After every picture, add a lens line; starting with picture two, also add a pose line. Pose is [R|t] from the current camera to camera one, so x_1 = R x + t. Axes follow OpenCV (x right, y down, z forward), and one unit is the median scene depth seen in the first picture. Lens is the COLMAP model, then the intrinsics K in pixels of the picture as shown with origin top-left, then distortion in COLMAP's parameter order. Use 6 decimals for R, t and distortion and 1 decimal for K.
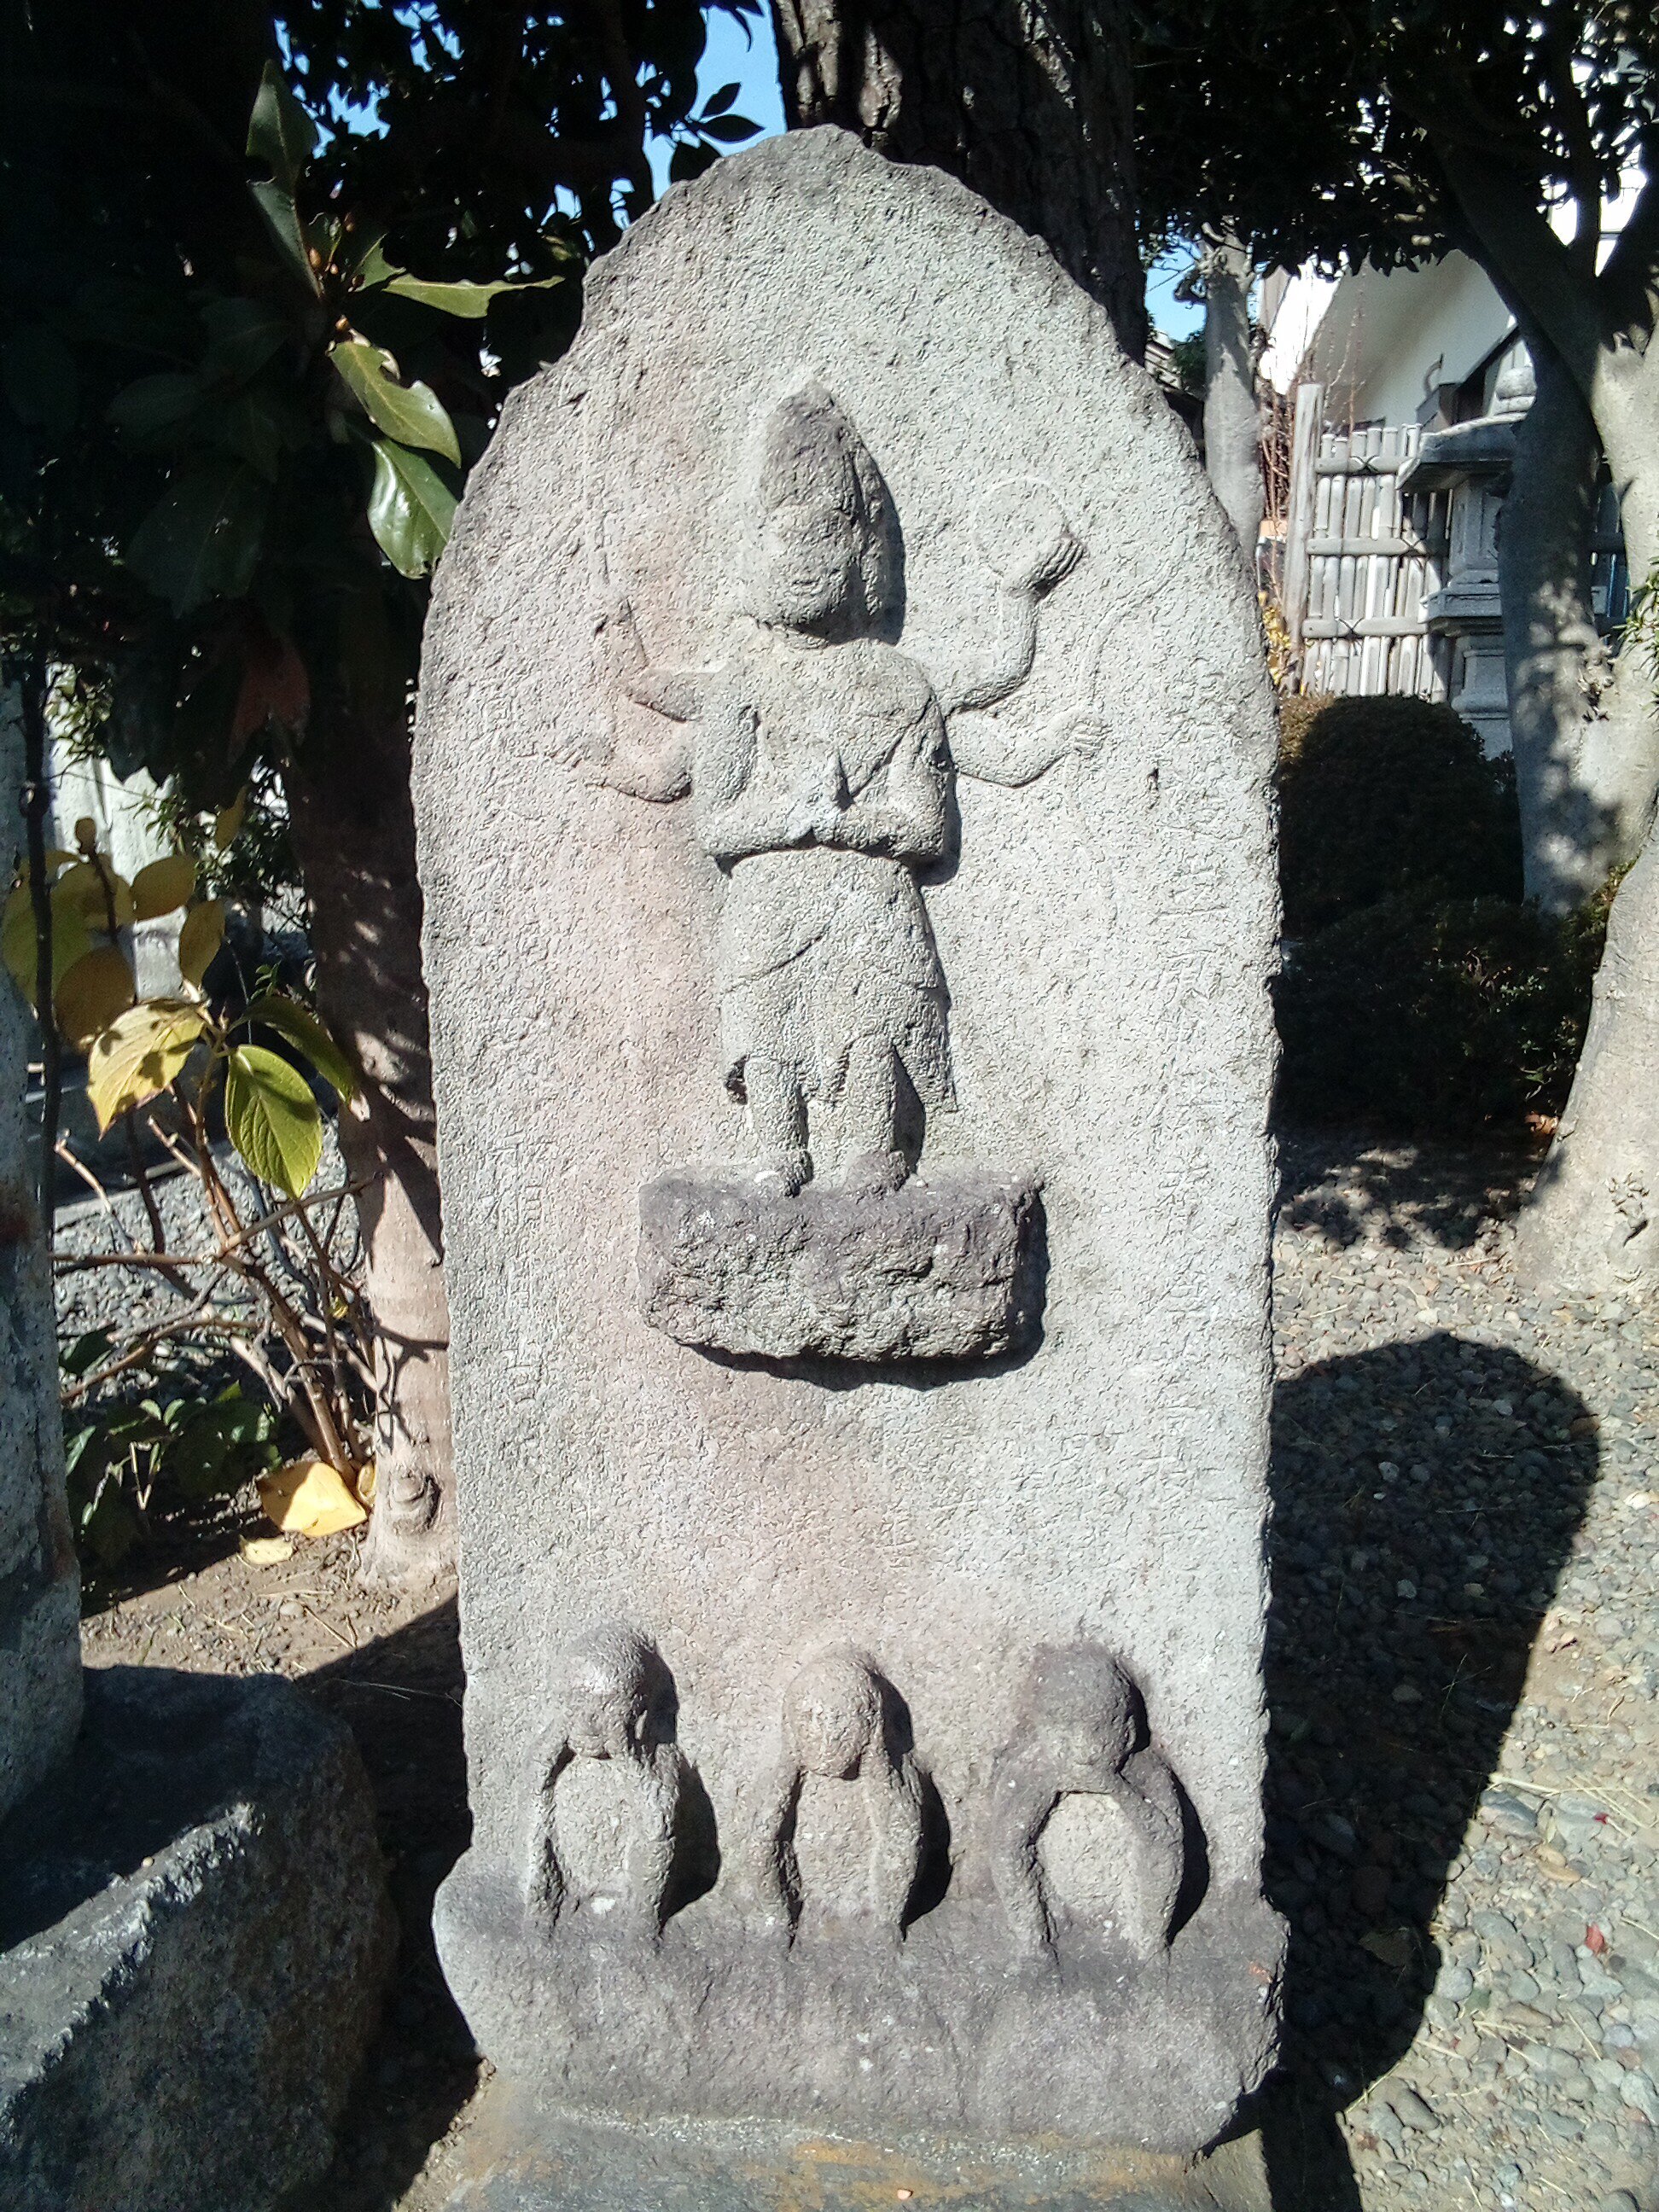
lens RADIAL K [[1816.9, 0, 843.2], [0, 1816.9, 1107.3], [0, 0, 1]] dist [0.034364, -0.034978]
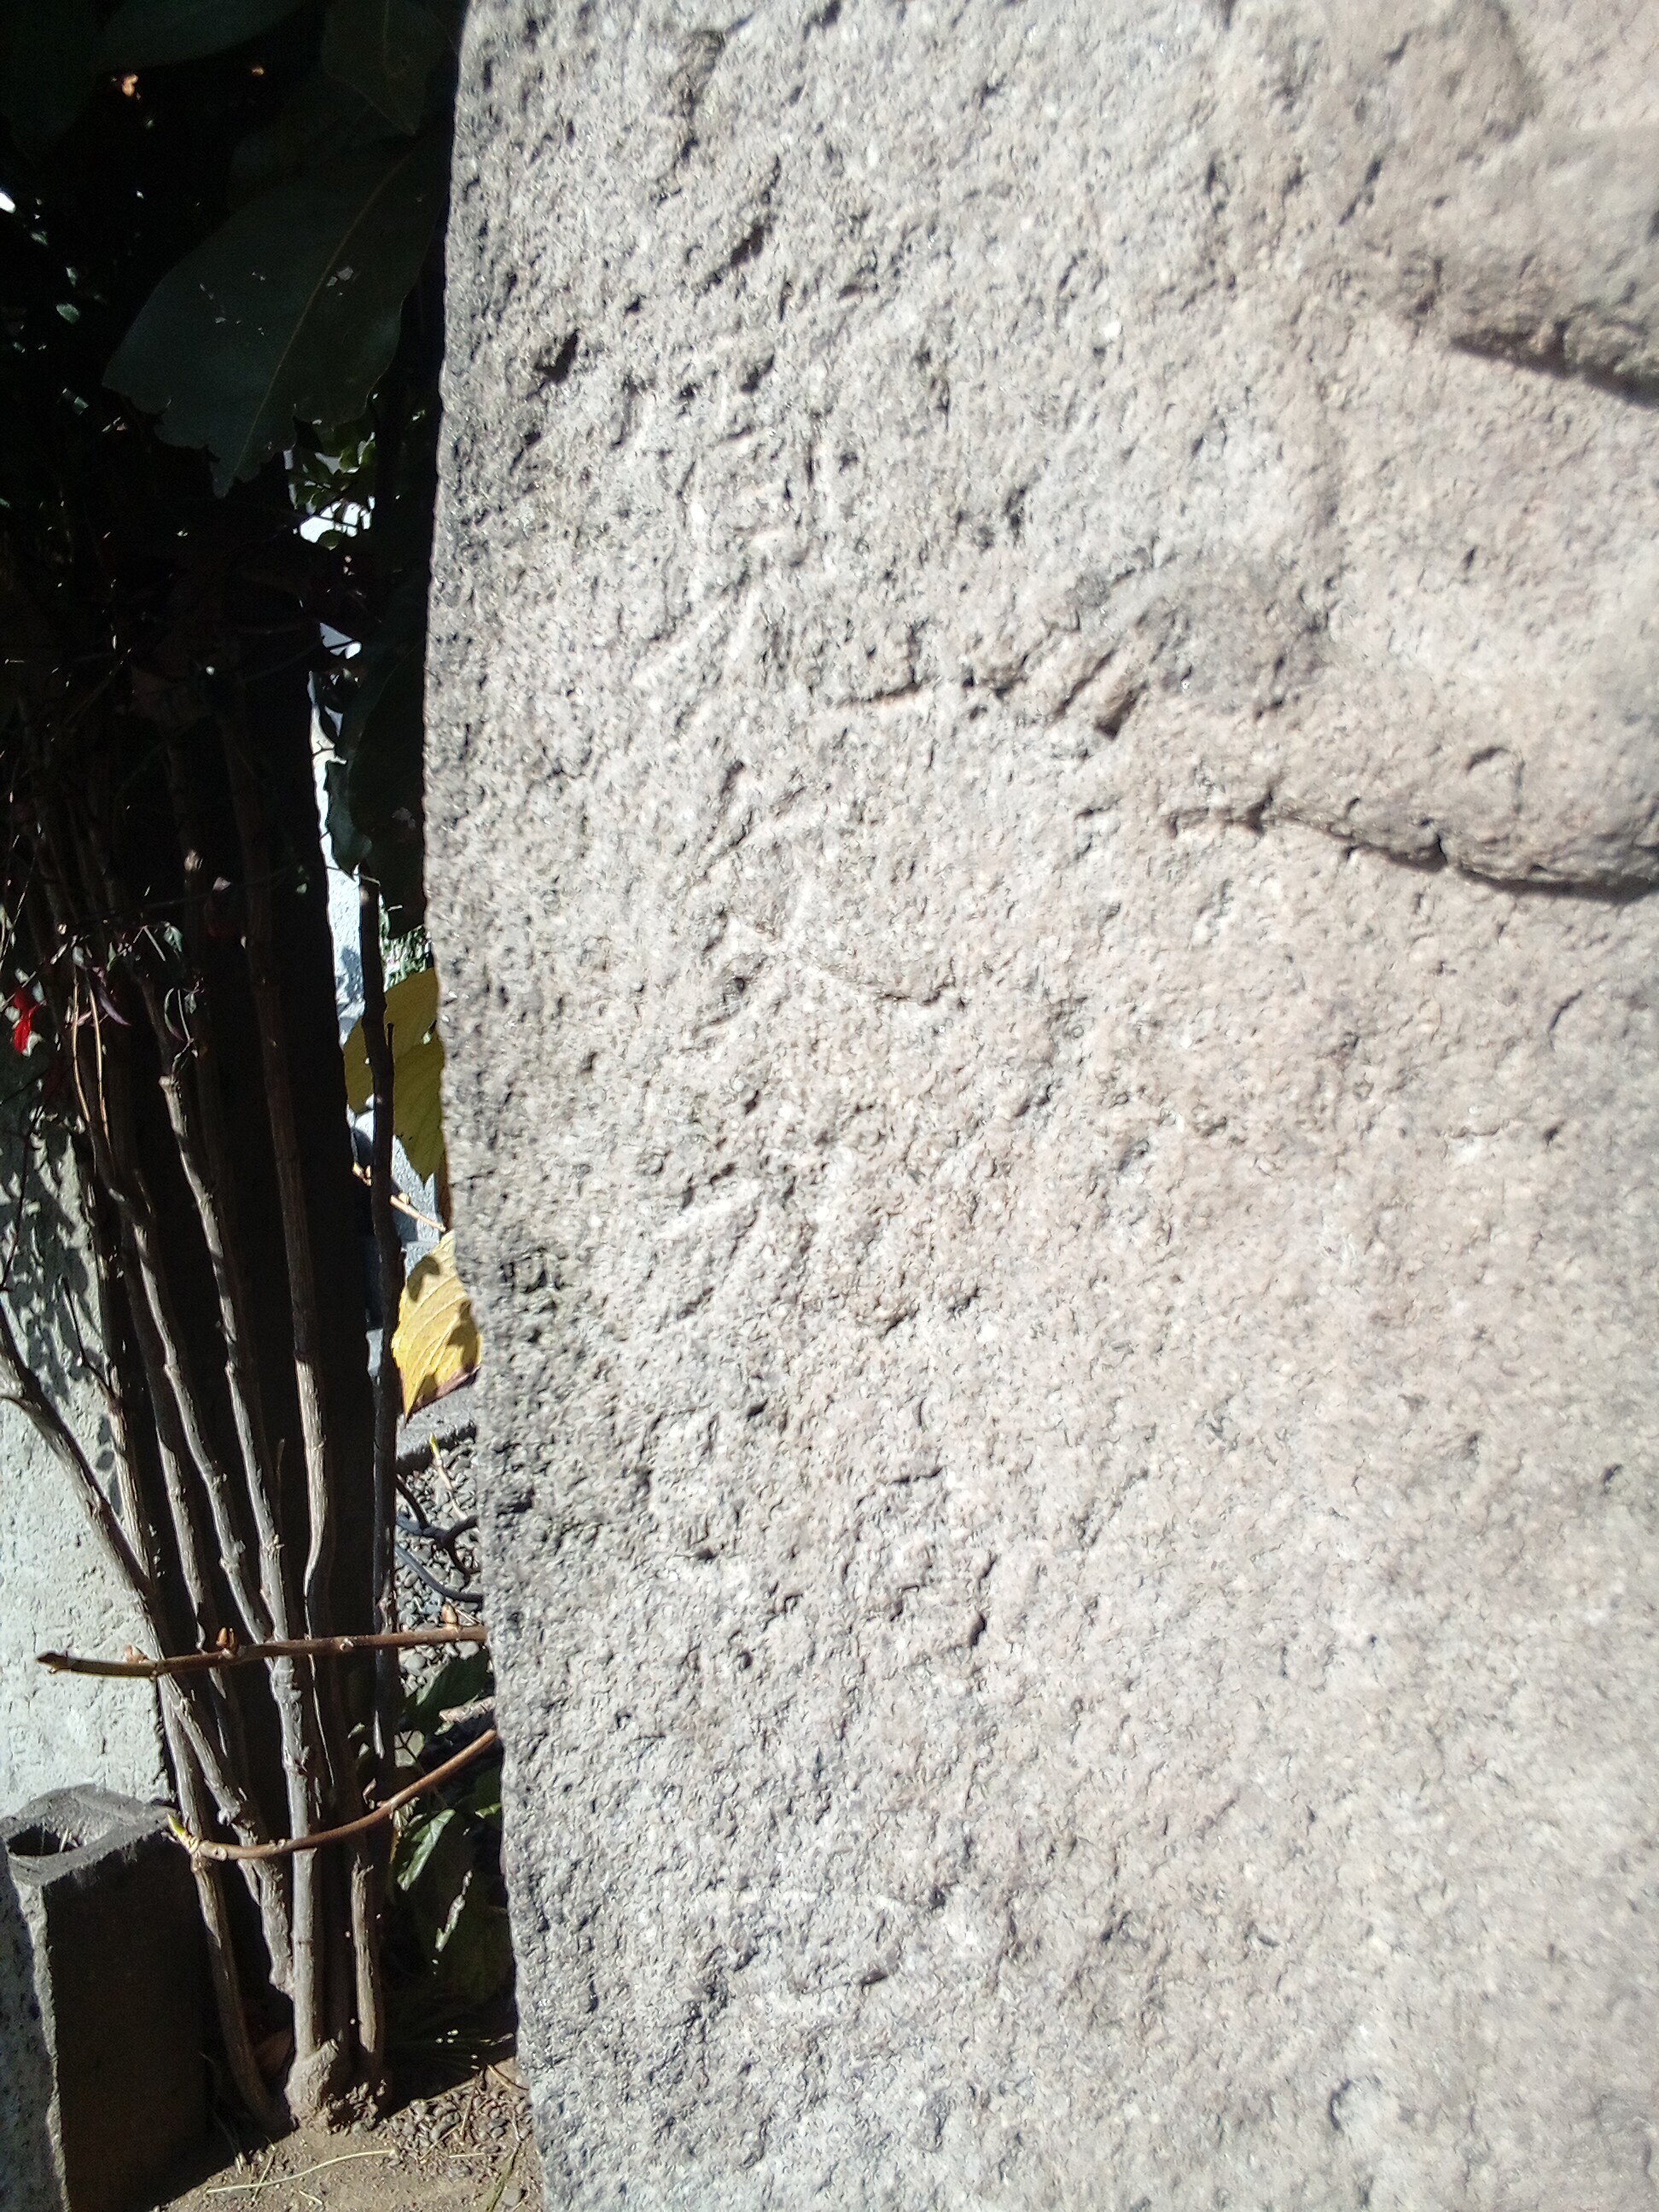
lens RADIAL K [[1816.9, 0, 828.8], [0, 1816.9, 1116.7], [0, 0, 1]] dist [0.034364, -0.034978]
pose [[0.946301, 0.001274, -0.323283, -0.111935], [-0.011292, 0.999512, -0.029115, -0.138183], [0.323089, 0.031202, 0.945854, 0.798077]]
